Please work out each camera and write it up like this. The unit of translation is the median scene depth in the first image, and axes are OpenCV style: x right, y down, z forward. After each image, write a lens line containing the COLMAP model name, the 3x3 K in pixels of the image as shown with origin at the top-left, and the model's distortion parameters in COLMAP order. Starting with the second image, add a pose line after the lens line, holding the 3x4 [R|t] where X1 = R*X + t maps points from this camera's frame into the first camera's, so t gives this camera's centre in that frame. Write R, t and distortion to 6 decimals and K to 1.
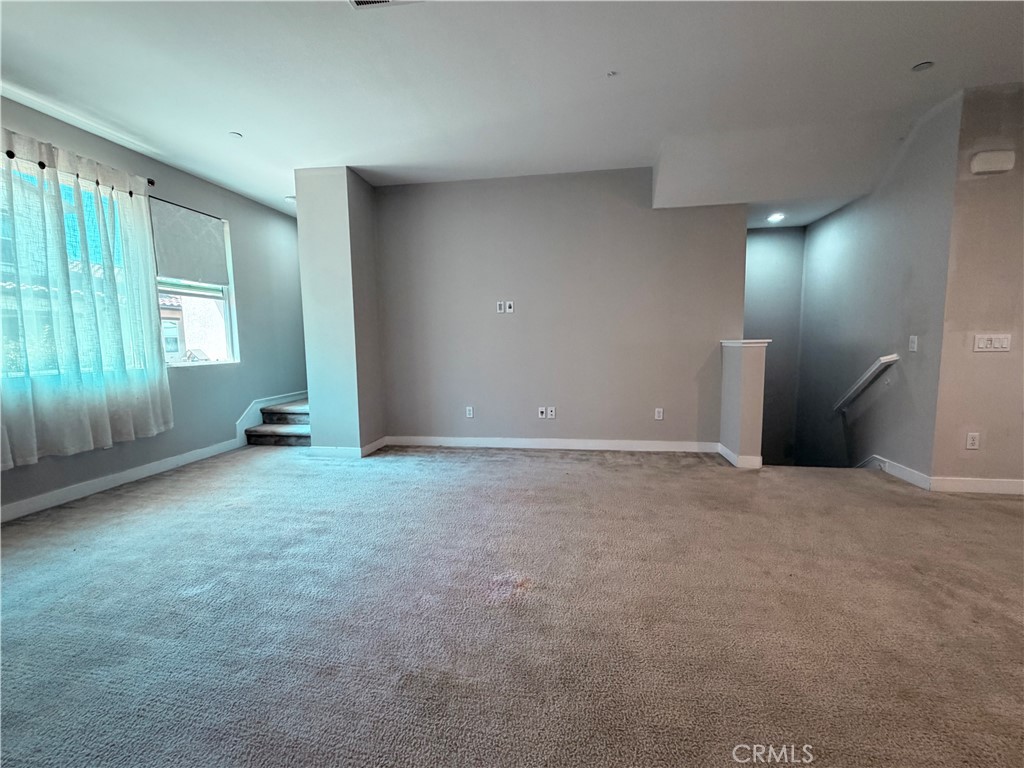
lens RADIAL K [[448.4, 0, 502.6], [0, 448.4, 382.4], [0, 0, 1]] dist [-0.001394, 0.000266]
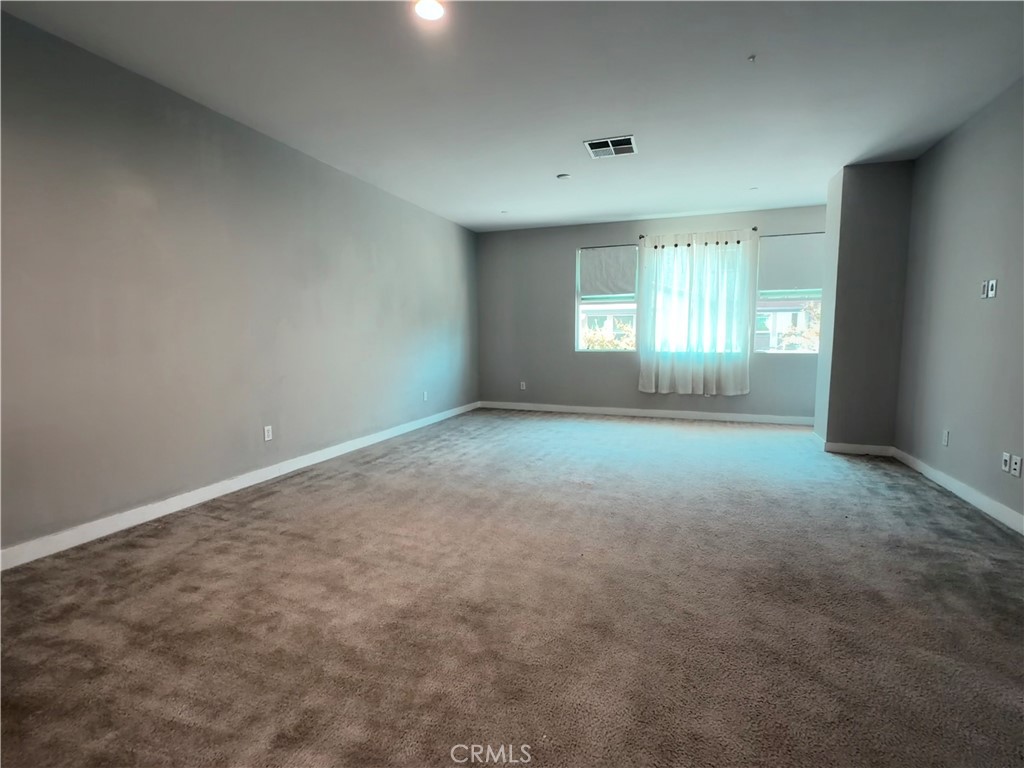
lens RADIAL K [[448.4, 0, 507.1], [0, 448.4, 385.2], [0, 0, 1]] dist [-0.001394, 0.000266]
pose [[-0.175812, 0.122233, -0.976806, 0.841150], [-0.089047, 0.986219, 0.139438, -0.062790], [0.980388, 0.111496, -0.162505, 0.464650]]
